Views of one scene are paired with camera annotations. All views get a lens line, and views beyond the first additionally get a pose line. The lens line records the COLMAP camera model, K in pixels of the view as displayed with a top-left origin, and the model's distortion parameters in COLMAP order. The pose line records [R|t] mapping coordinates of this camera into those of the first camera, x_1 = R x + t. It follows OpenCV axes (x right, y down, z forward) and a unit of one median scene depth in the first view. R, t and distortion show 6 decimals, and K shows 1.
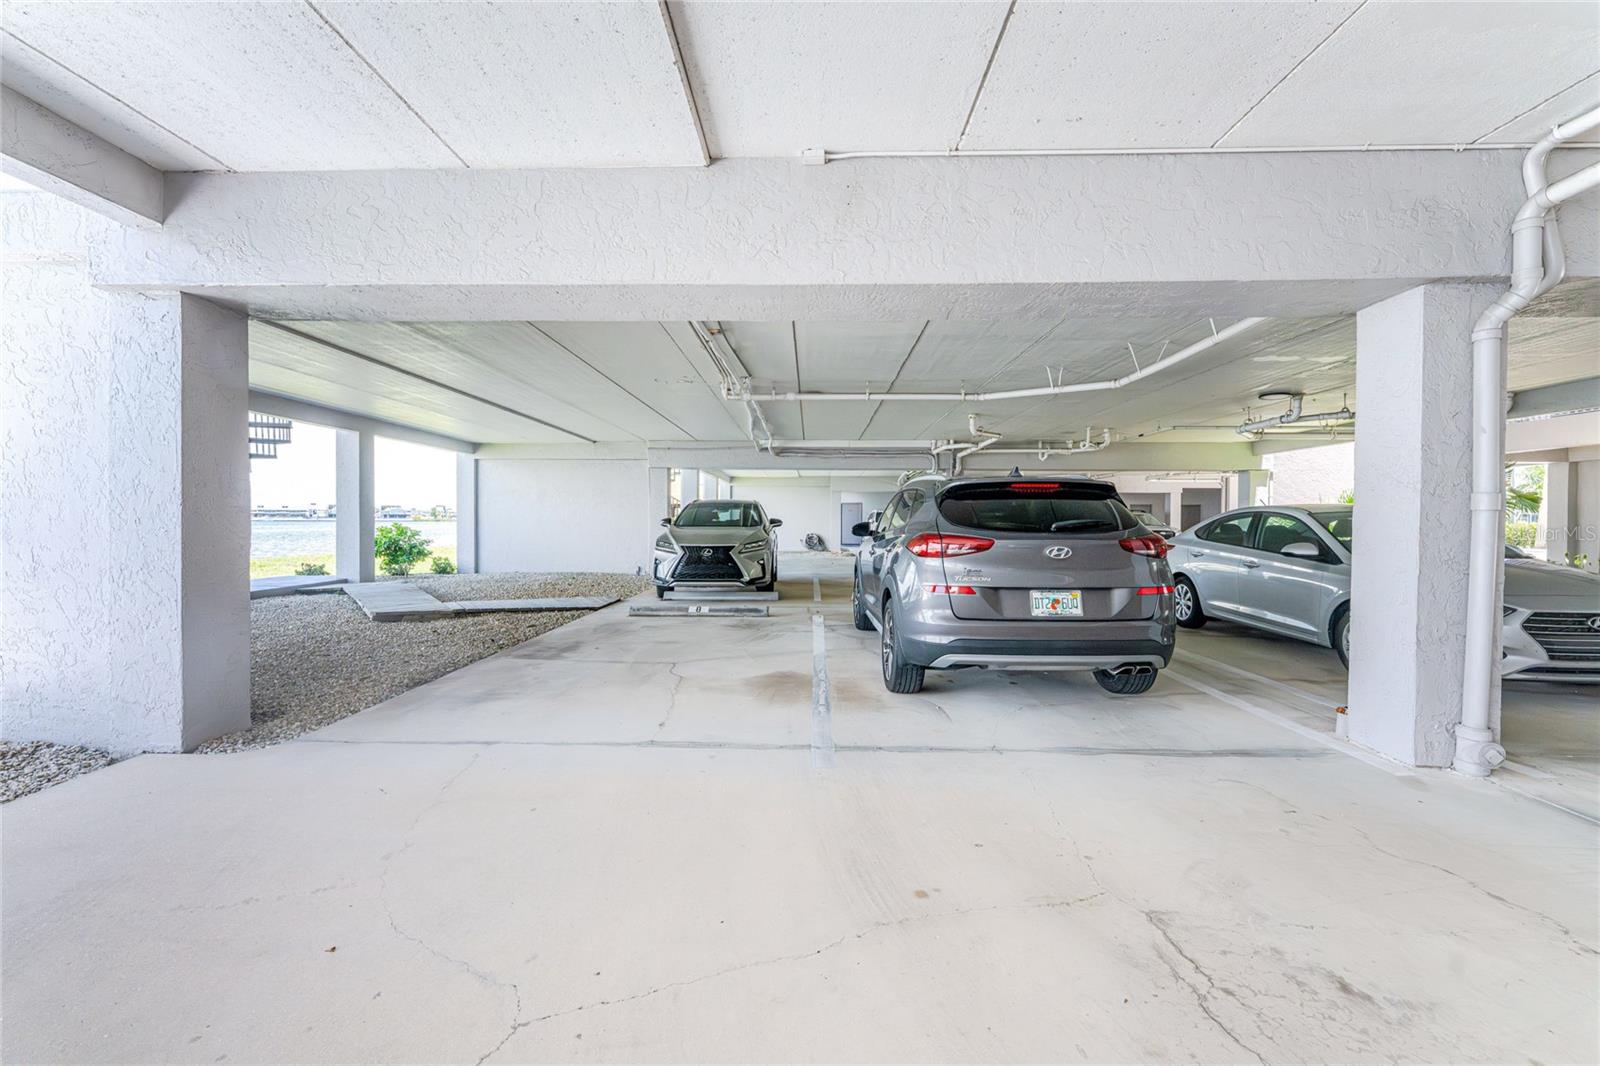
lens RADIAL K [[646.4, 0, 797.7], [0, 646.4, 503.9], [0, 0, 1]] dist [-0.006375, -0.000150]
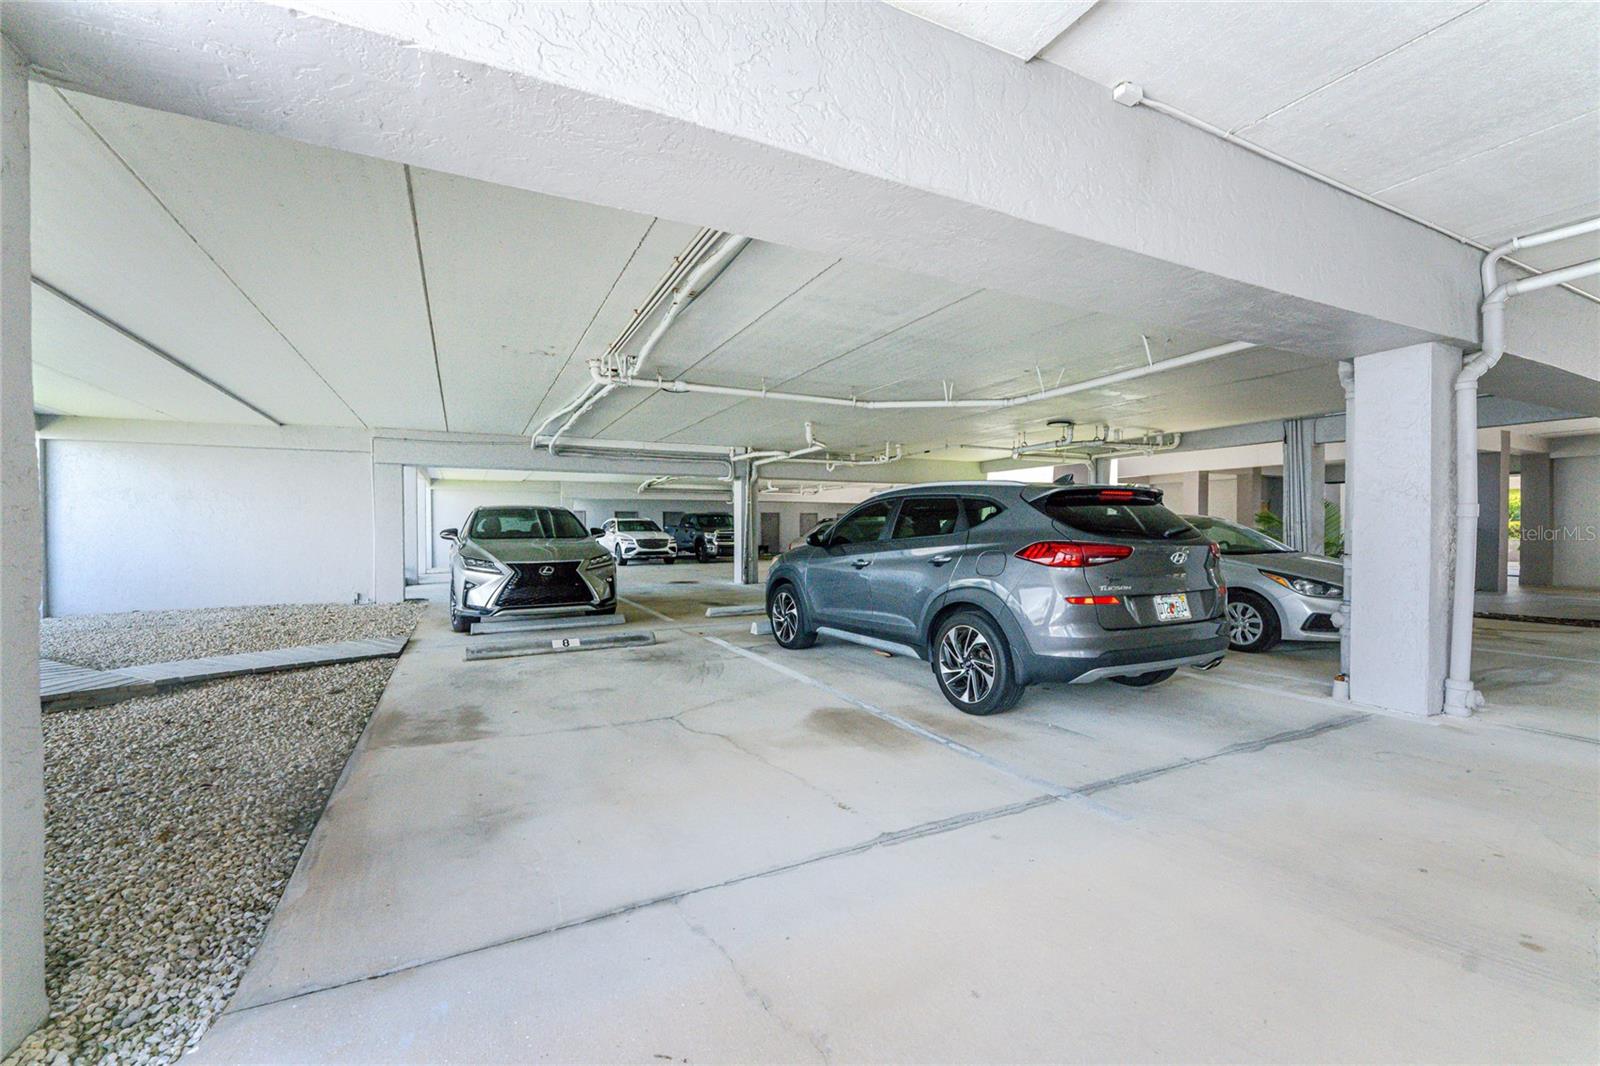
lens RADIAL K [[640.8, 0, 823.2], [0, 640.8, 516.5], [0, 0, 1]] dist [-0.002386, -0.000039]
pose [[0.880104, 0.000924, 0.474779, -0.251431], [-0.003926, 0.999978, 0.005331, 0.002306], [-0.474764, -0.006555, 0.880089, 0.159579]]
